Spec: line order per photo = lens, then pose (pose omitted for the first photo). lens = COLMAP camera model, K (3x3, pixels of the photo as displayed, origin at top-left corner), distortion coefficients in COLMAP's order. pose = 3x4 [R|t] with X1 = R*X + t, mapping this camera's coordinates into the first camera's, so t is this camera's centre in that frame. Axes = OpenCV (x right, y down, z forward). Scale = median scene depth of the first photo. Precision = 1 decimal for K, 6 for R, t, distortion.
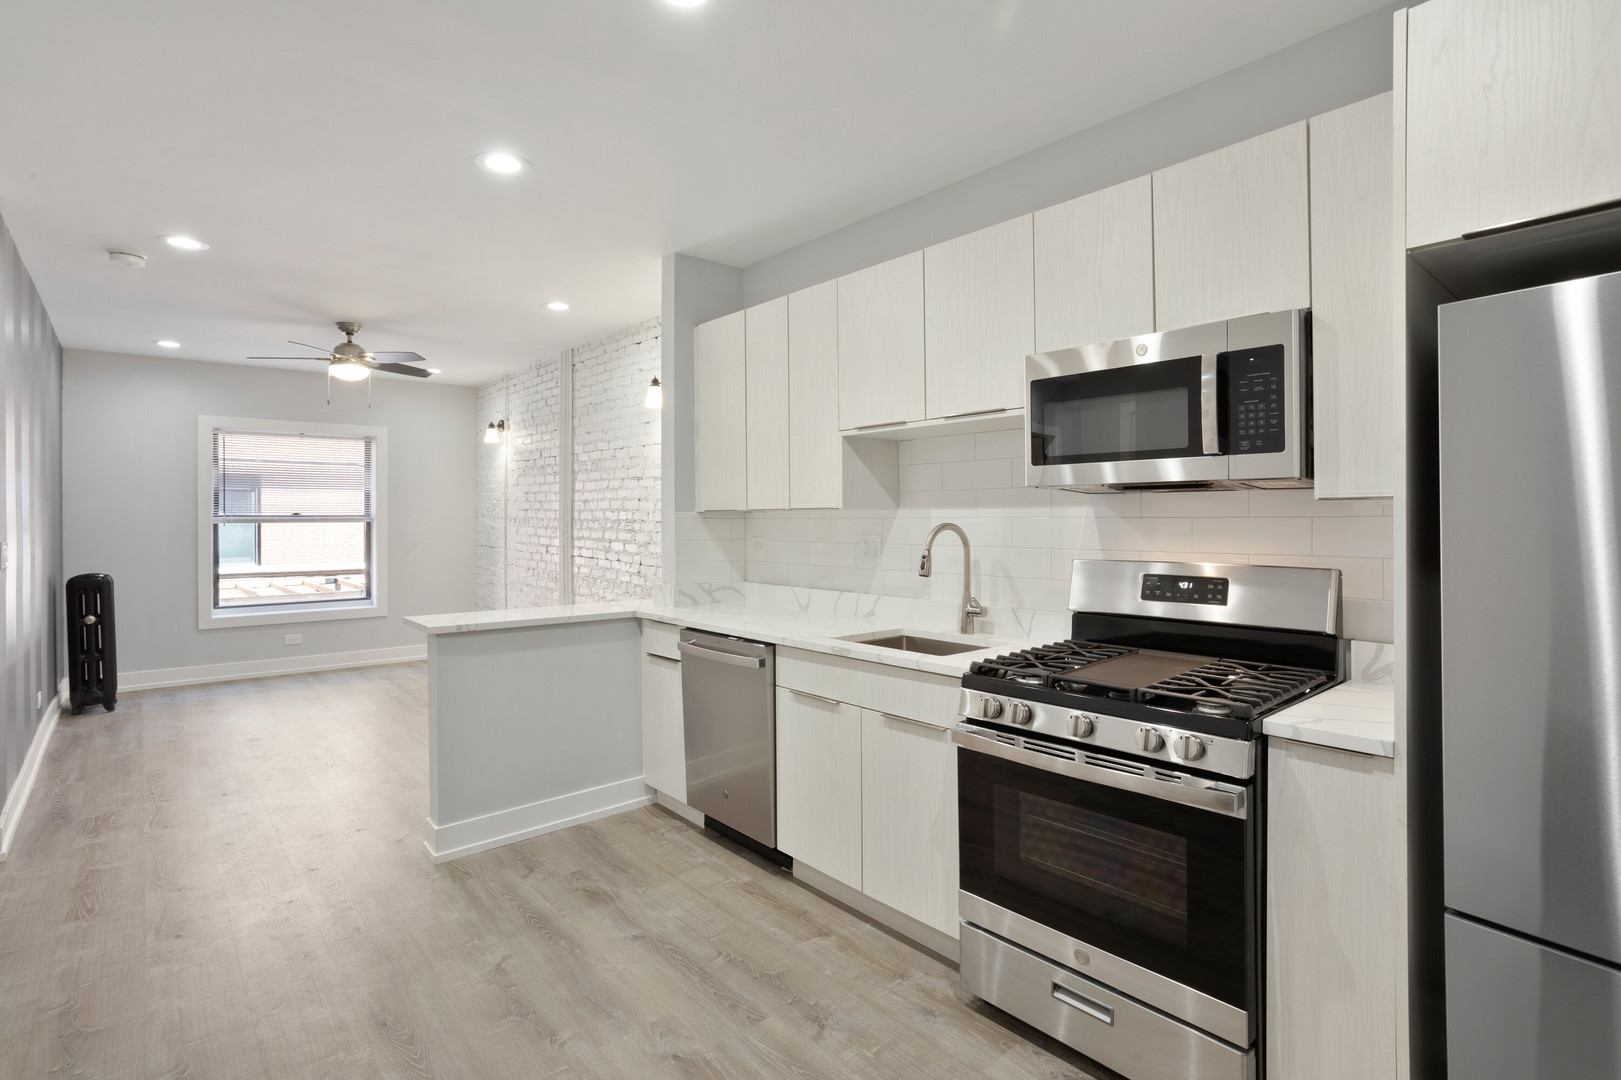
lens RADIAL K [[804.1, 0, 815.0], [0, 804.1, 507.6], [0, 0, 1]] dist [-0.052735, 0.031584]
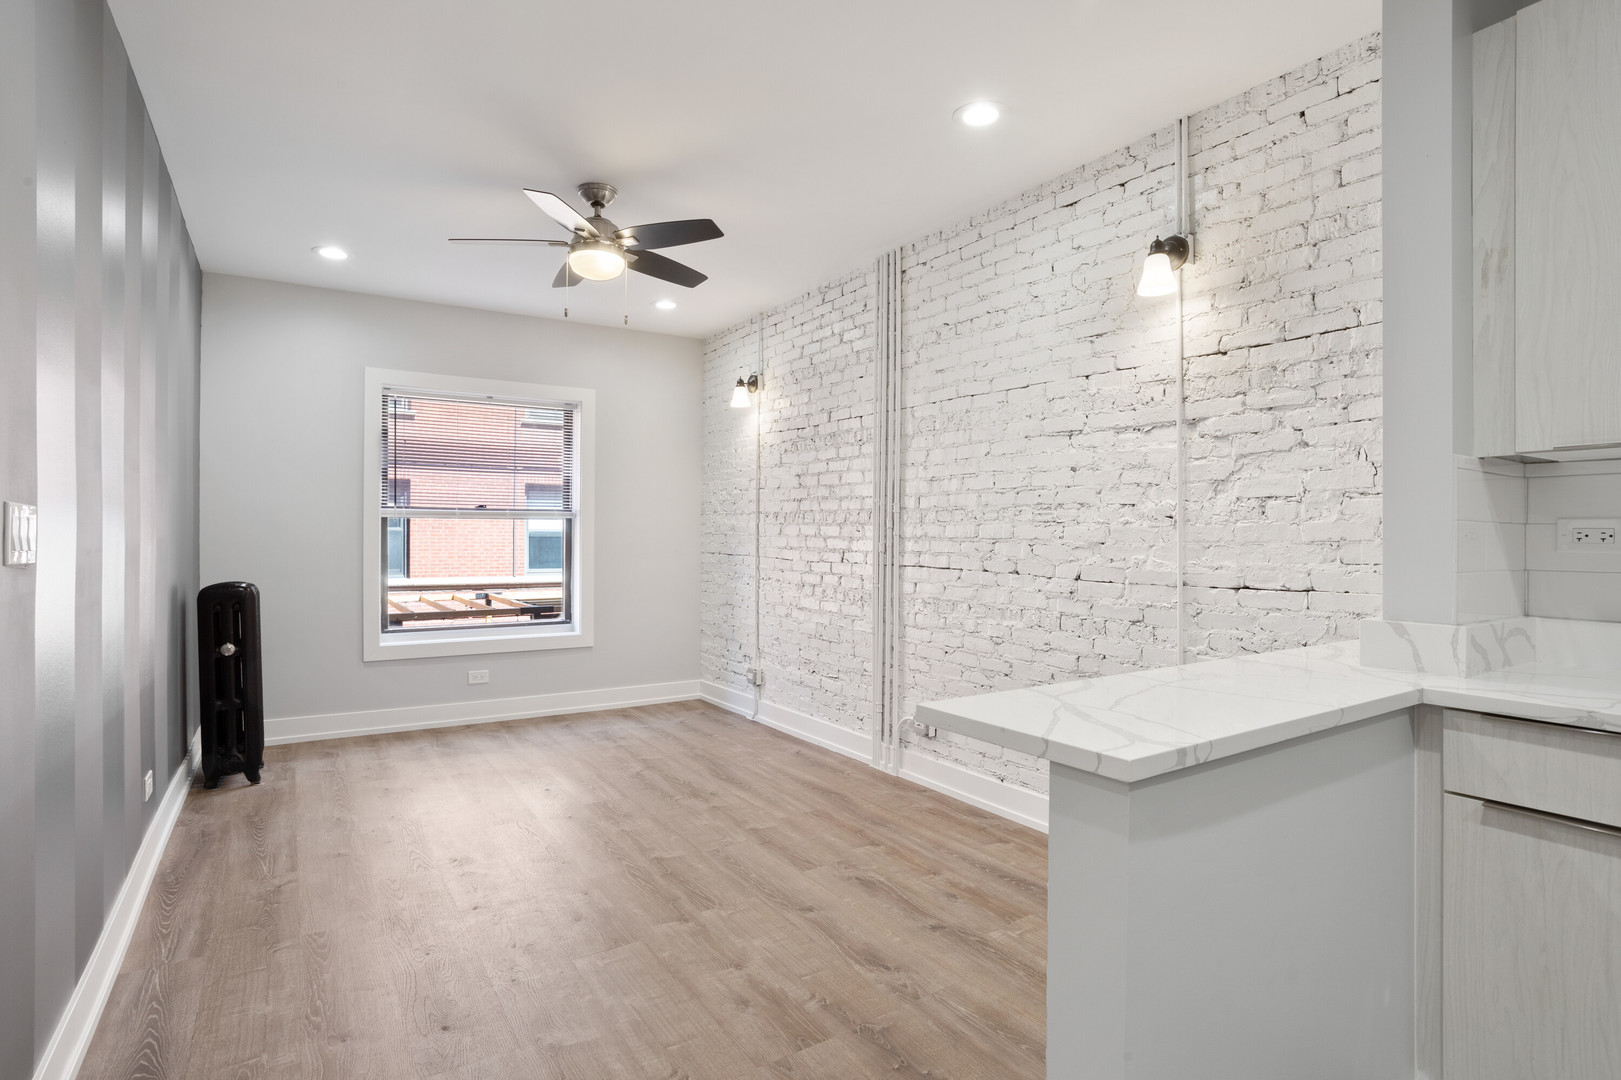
lens RADIAL K [[821.8, 0, 807.6], [0, 821.8, 529.3], [0, 0, 1]] dist [-0.063767, 0.037279]
pose [[0.990268, 0.006165, -0.139035, -0.287972], [-0.005795, 0.999979, 0.003064, 0.029485], [0.139051, -0.002228, 0.990283, 0.335078]]
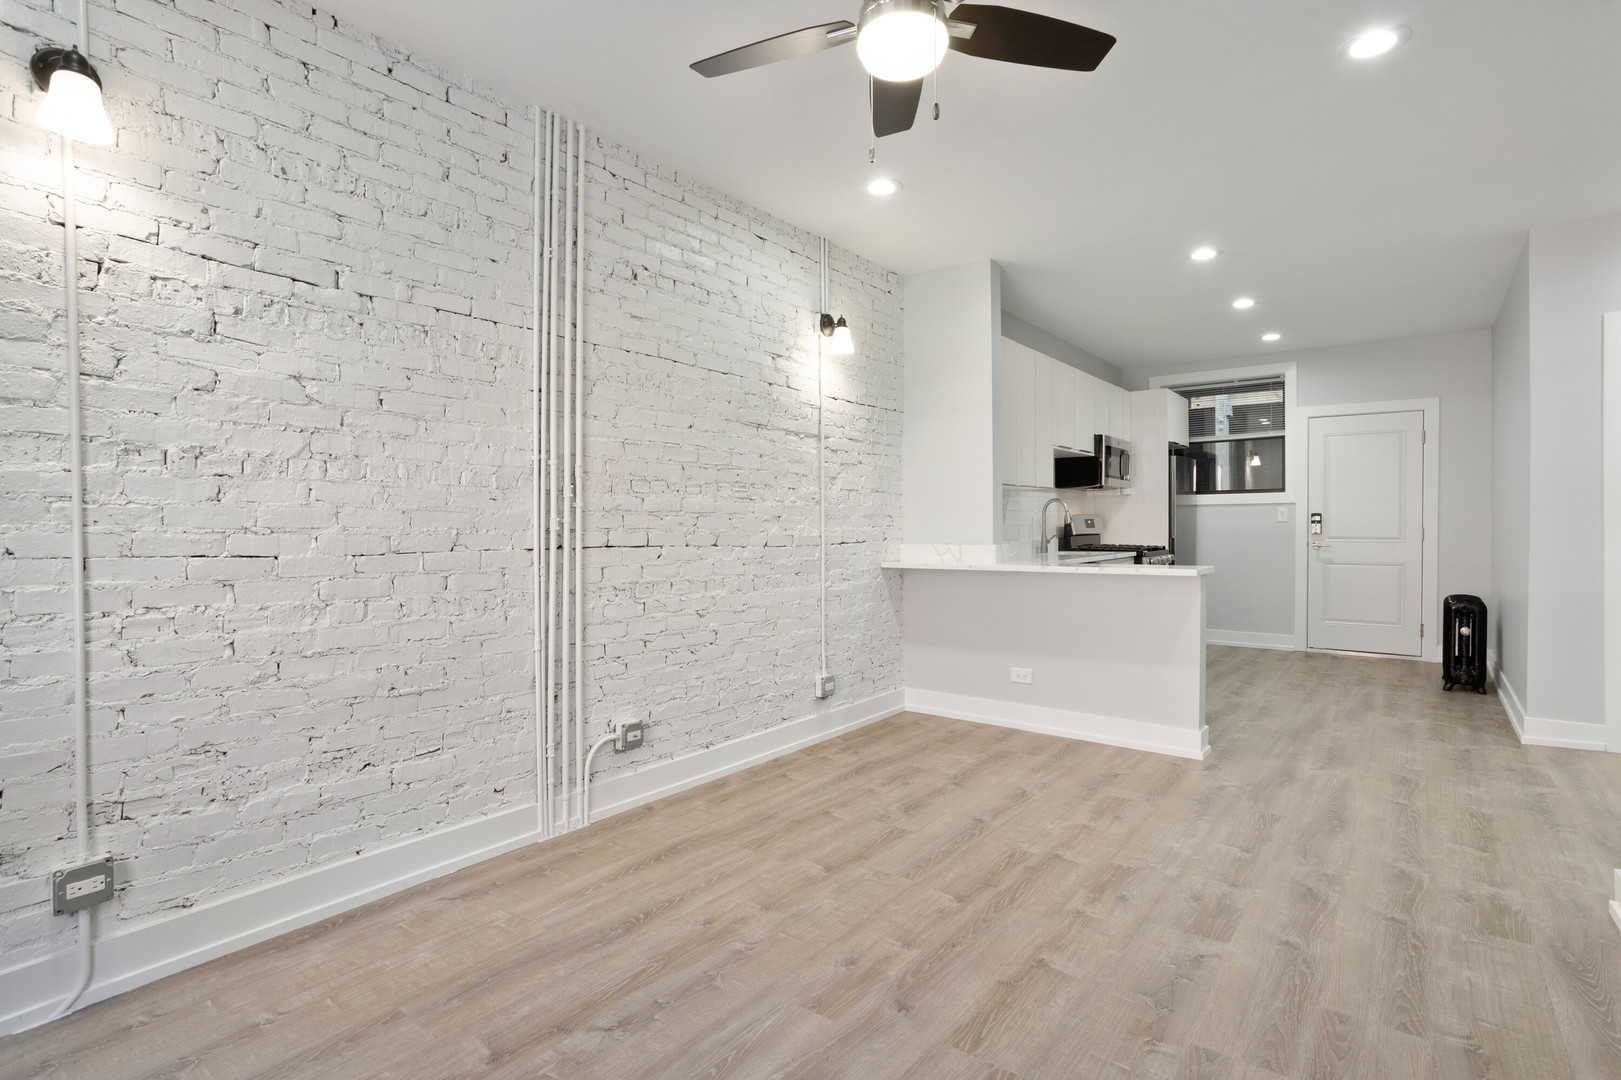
lens RADIAL K [[832.2, 0, 805.5], [0, 832.2, 527.5], [0, 0, 1]] dist [-0.056385, 0.037334]
pose [[-0.215684, 0.003071, 0.976458, -0.834045], [-0.003786, 0.999985, -0.003981, 0.049917], [-0.976456, -0.004555, -0.215669, 0.982993]]
